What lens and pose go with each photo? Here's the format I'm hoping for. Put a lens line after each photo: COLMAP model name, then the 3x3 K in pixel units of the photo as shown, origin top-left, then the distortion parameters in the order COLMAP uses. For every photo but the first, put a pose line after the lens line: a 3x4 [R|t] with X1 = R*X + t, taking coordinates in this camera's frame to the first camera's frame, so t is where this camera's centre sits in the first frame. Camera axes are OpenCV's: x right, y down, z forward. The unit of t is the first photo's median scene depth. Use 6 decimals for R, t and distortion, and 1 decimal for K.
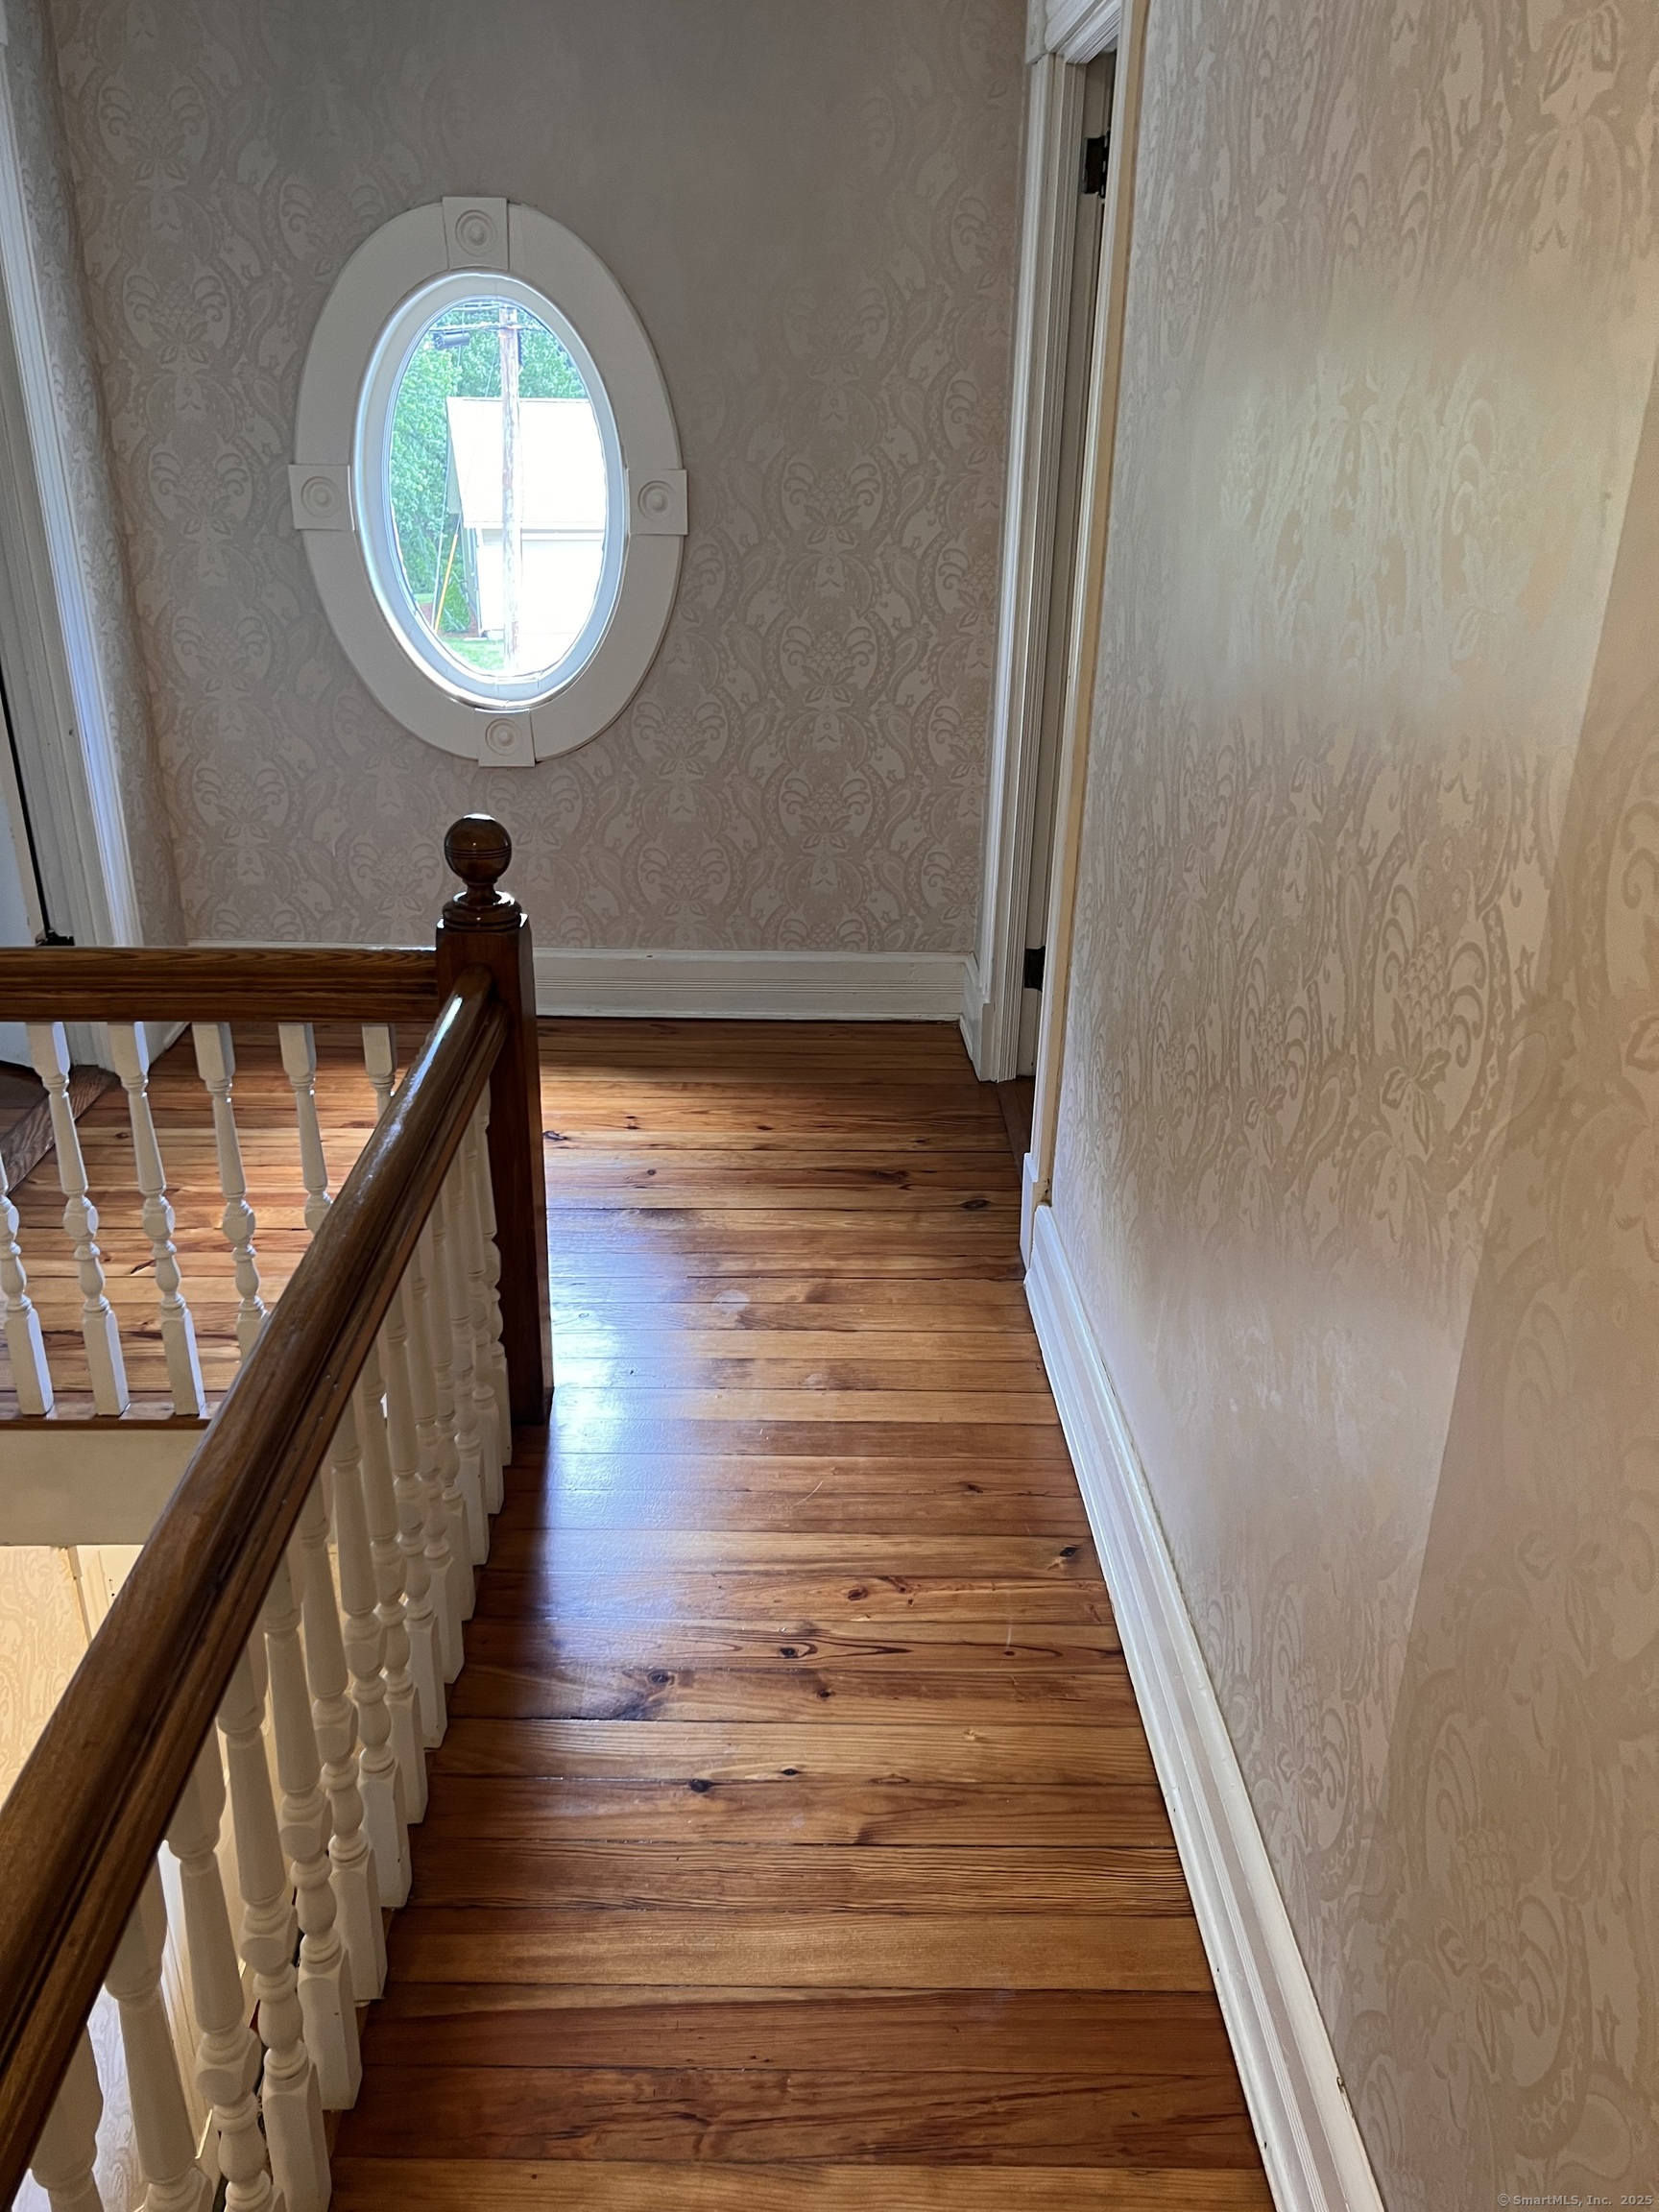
lens RADIAL K [[1671.2, 0, 801.6], [0, 1671.2, 1184.6], [0, 0, 1]] dist [0.090367, -0.135311]
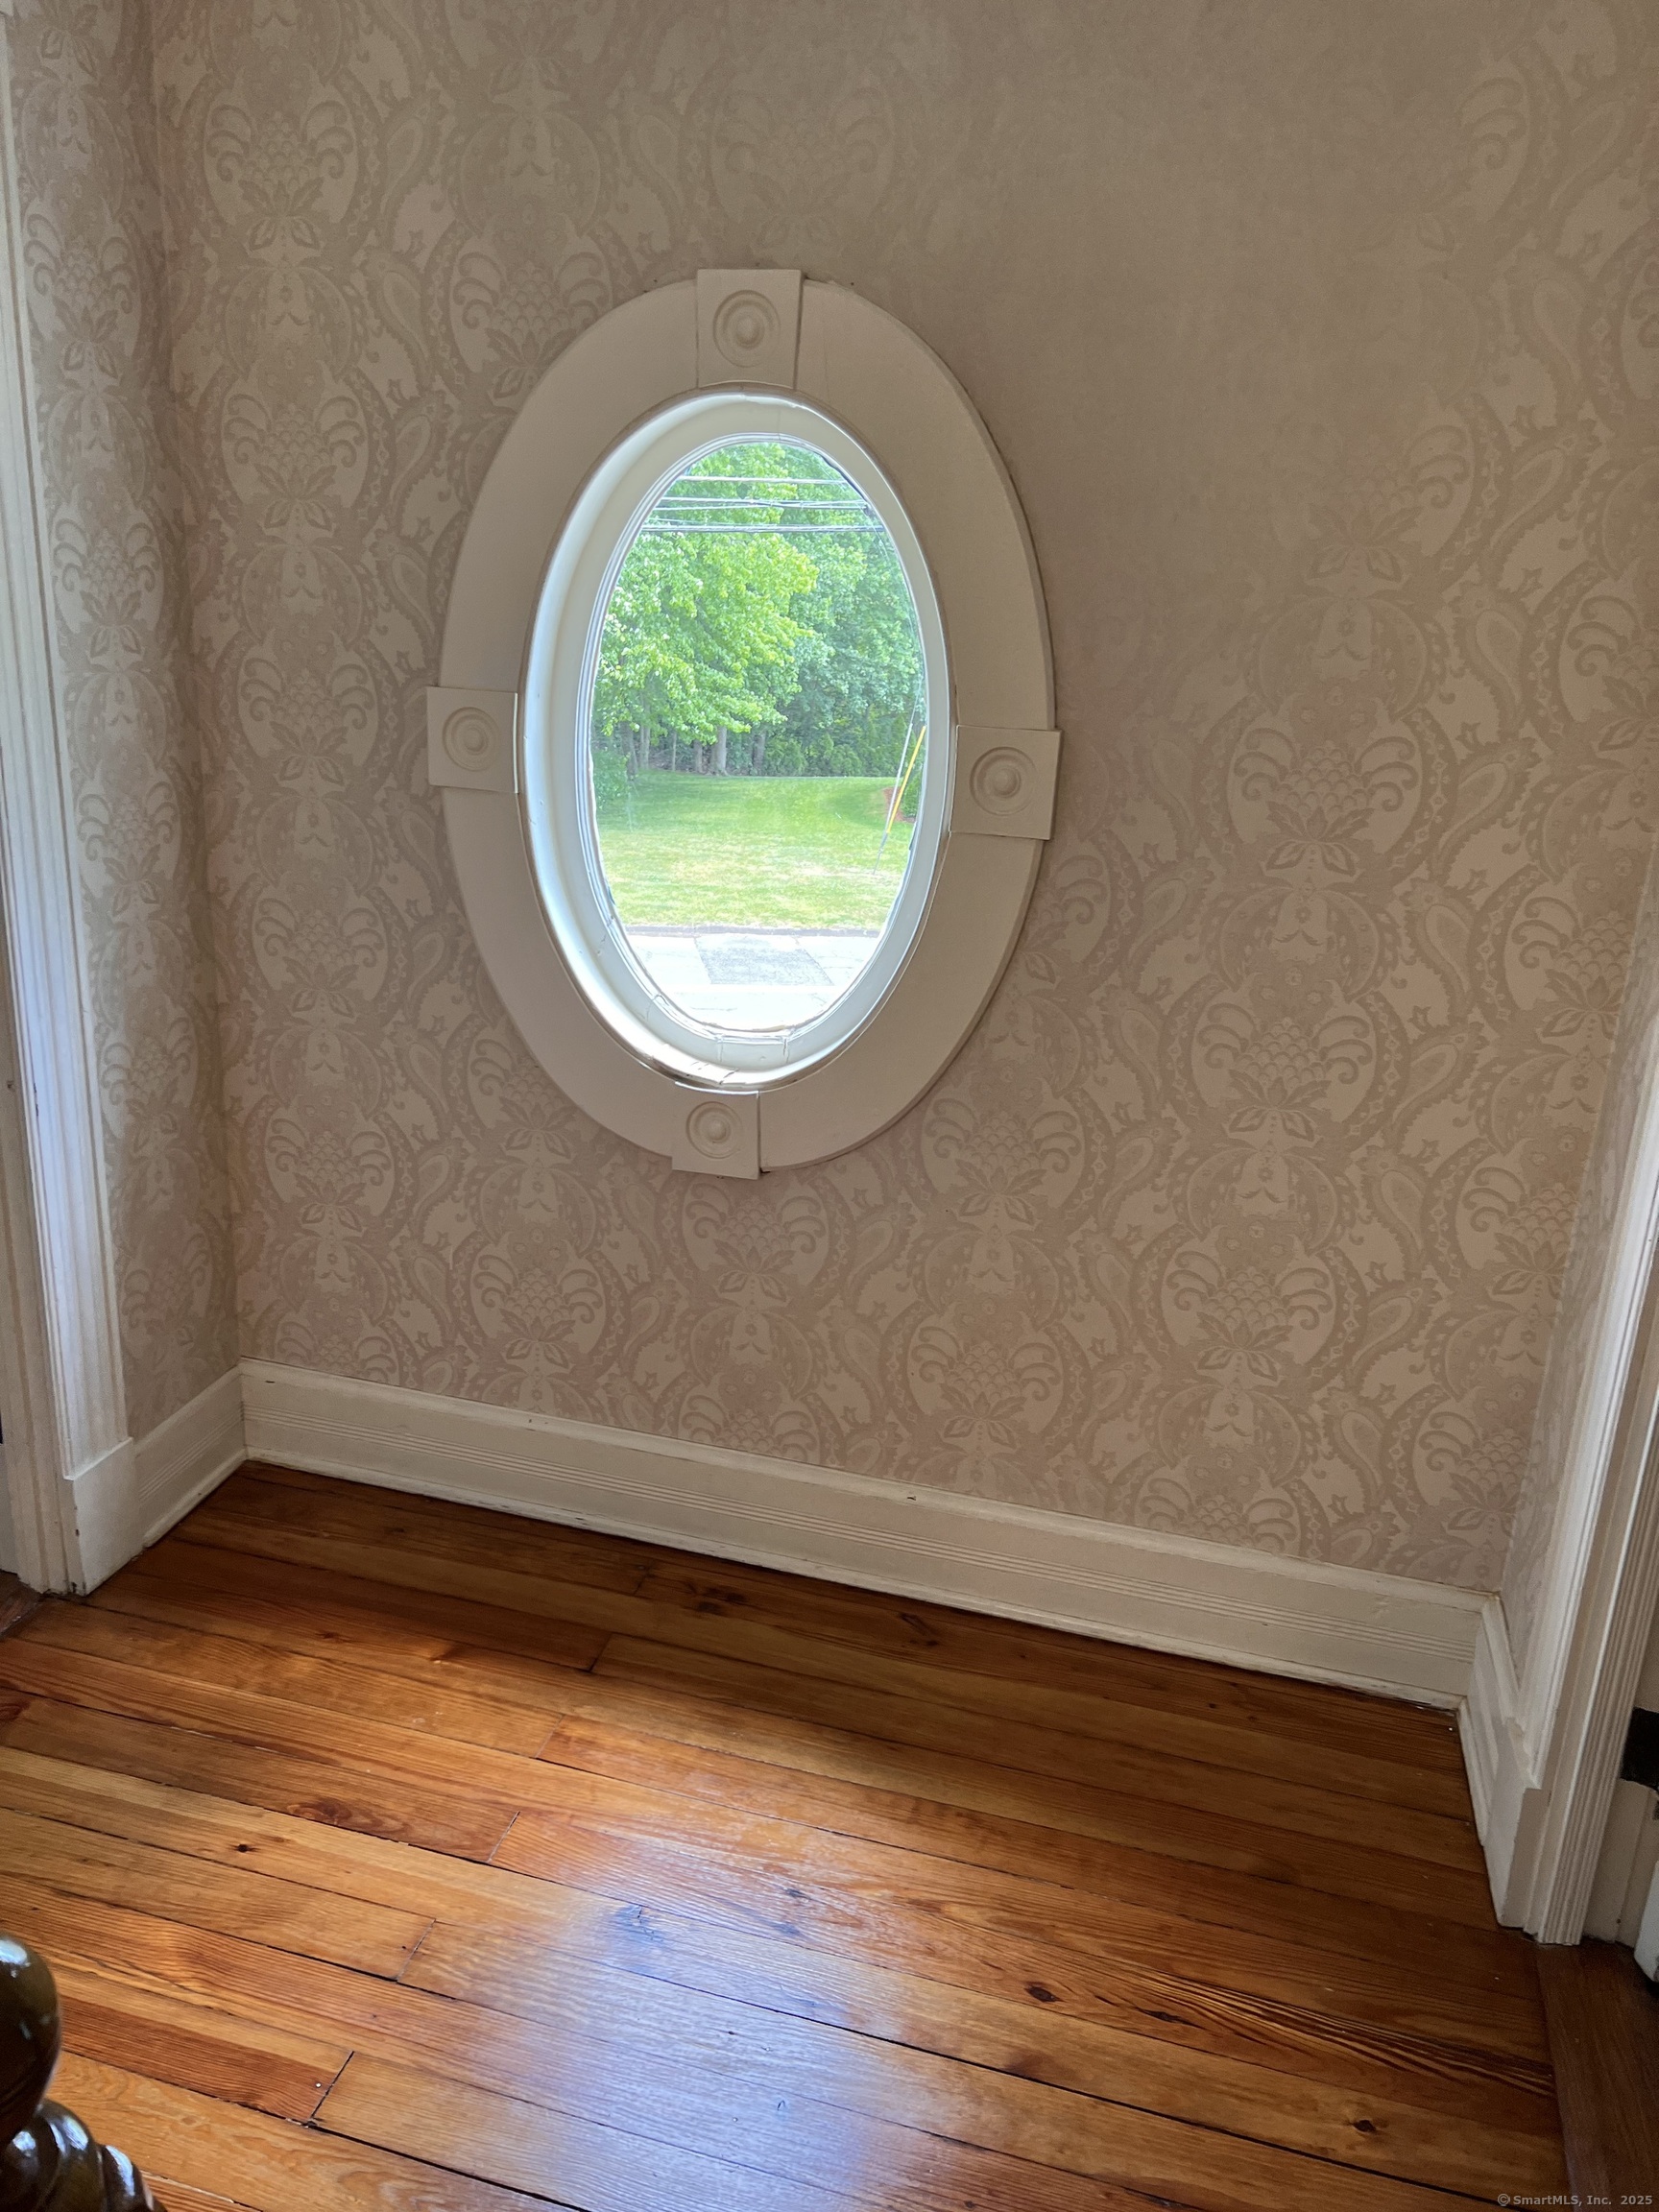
lens RADIAL K [[1672.1, 0, 833.4], [0, 1672.1, 1171.1], [0, 0, 1]] dist [0.090674, -0.192628]
pose [[0.966591, 0.116601, -0.228269, 0.003979], [-0.143268, 0.984213, -0.103918, -0.201940], [0.212549, 0.133150, 0.968036, 0.444381]]
